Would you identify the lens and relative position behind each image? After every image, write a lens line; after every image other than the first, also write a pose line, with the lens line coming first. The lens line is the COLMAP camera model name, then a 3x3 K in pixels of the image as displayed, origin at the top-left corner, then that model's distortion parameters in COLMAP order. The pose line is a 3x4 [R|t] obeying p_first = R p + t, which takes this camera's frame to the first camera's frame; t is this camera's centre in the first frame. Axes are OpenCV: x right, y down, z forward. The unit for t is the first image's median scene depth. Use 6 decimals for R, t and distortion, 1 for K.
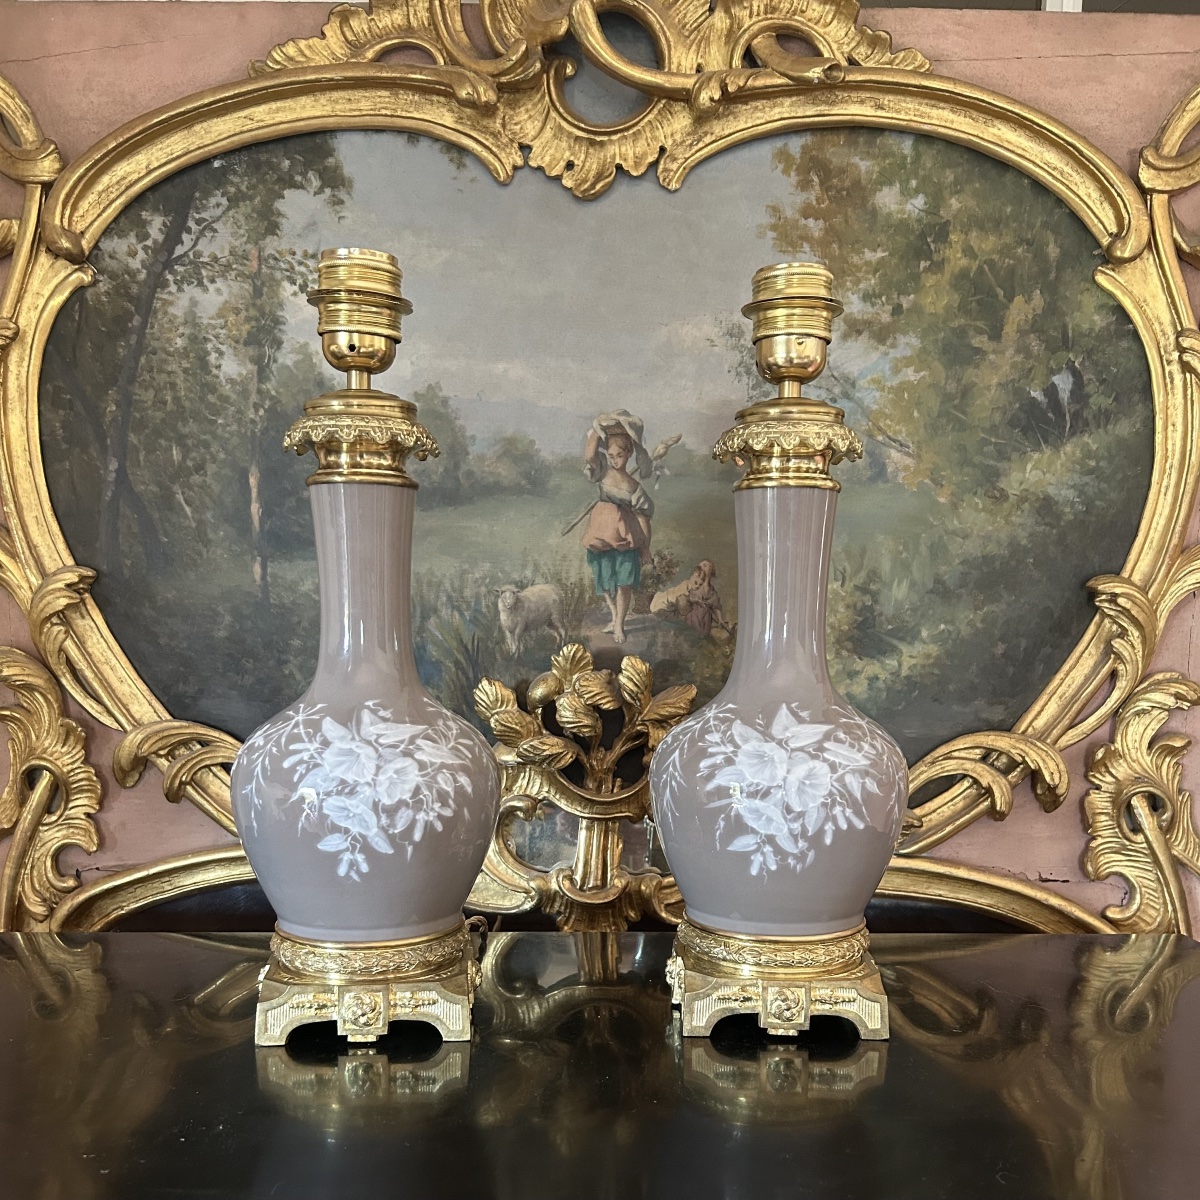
lens RADIAL K [[1279.1, 0, 610.5], [0, 1279.1, 787.1], [0, 0, 1]] dist [0.064499, -0.119616]
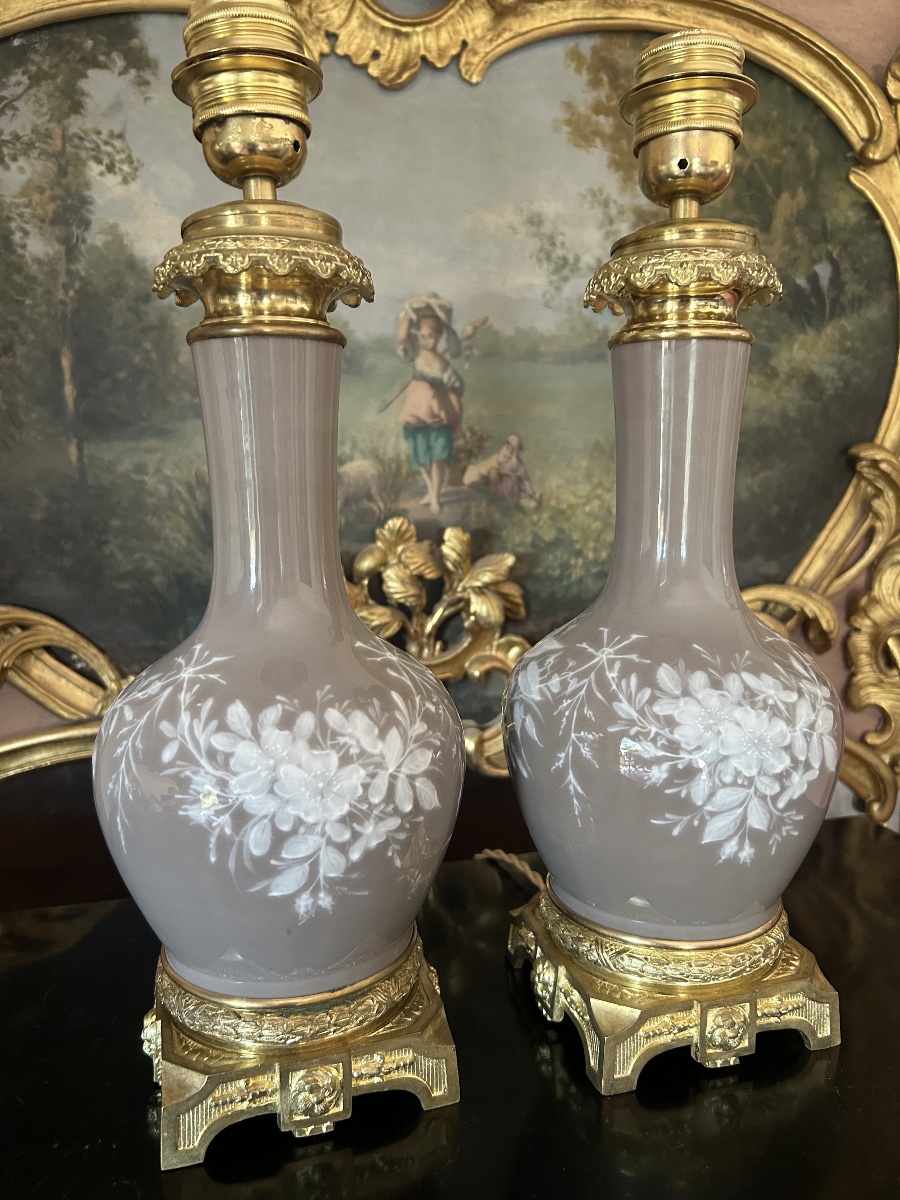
lens RADIAL K [[931.6, 0, 448.3], [0, 931.6, 615.0], [0, 0, 1]] dist [0.045418, -0.081252]
pose [[0.987077, -0.044360, 0.153987, -0.107837], [0.043657, 0.999015, 0.007946, -0.036297], [-0.154188, -0.001120, 0.988041, 0.244765]]
